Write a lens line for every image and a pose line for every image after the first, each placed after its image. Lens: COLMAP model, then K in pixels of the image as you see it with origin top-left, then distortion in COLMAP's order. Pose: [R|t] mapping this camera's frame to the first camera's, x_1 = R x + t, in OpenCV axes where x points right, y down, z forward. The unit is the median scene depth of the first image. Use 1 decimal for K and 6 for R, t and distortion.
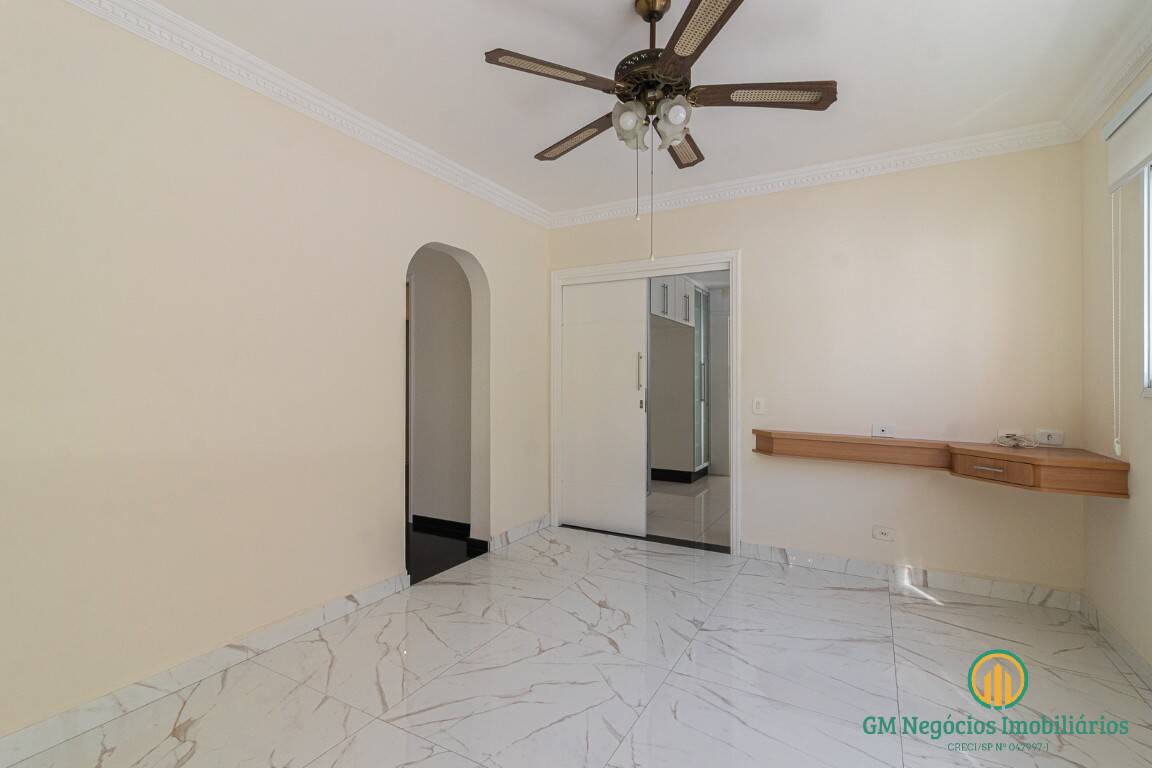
lens RADIAL K [[530.6, 0, 572.4], [0, 530.6, 381.8], [0, 0, 1]] dist [0.002352, 0.000796]
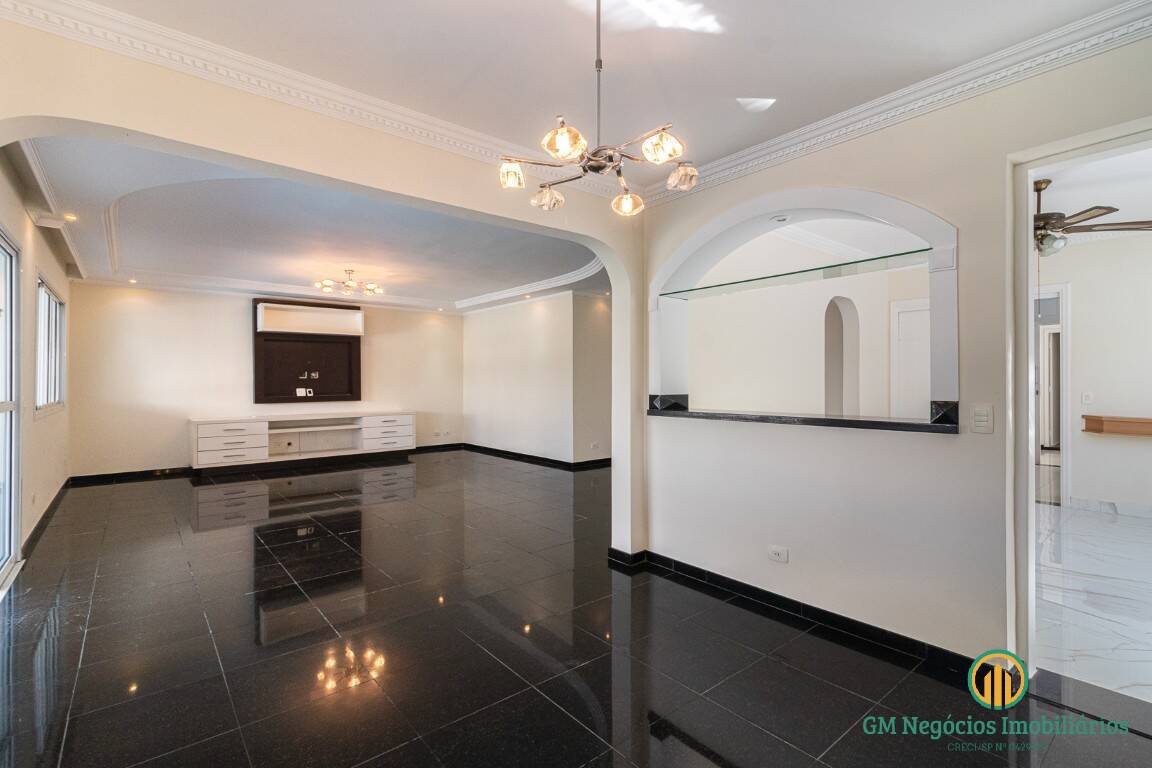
lens RADIAL K [[530.6, 0, 572.7], [0, 530.6, 380.7], [0, 0, 1]] dist [0.002352, 0.000796]
pose [[0.934284, -0.003188, -0.356516, -0.397310], [0.003912, 0.999991, 0.001309, -0.004902], [0.356509, -0.002617, 0.934288, -0.747235]]
